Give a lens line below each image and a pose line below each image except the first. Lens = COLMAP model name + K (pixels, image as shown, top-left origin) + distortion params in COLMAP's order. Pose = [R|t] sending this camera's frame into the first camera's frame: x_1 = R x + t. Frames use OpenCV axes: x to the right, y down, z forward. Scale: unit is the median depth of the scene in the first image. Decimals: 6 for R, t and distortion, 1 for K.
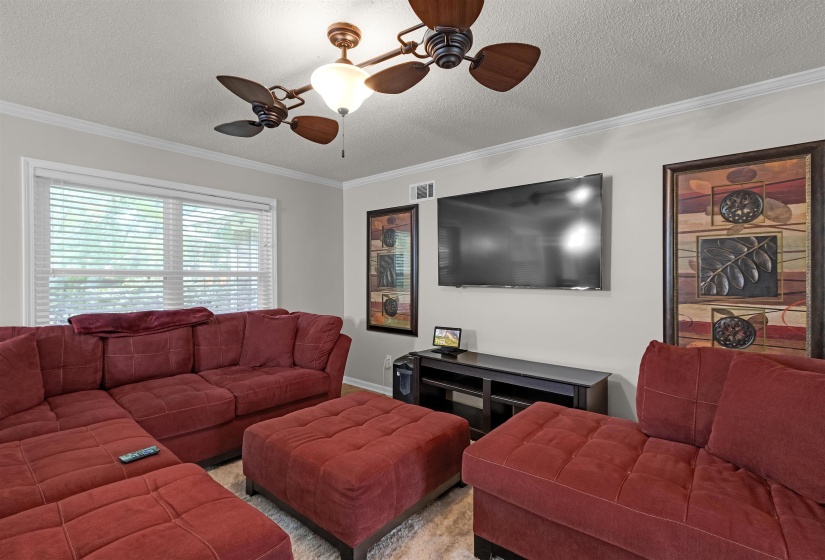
lens RADIAL K [[385.0, 0, 402.4], [0, 385.0, 278.7], [0, 0, 1]] dist [0.003759, 0.000600]
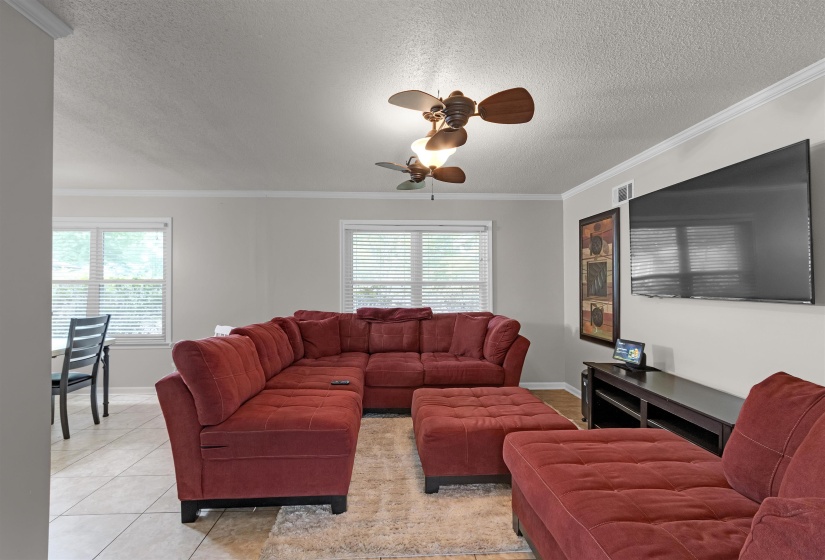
lens RADIAL K [[390.9, 0, 412.5], [0, 390.9, 280.0], [0, 0, 1]] dist [0.002083, 0.000238]
pose [[0.689191, -0.010450, -0.724504, 0.447933], [-0.003319, 0.999840, -0.017579, 0.000293], [0.724572, 0.014520, 0.689046, -0.016078]]
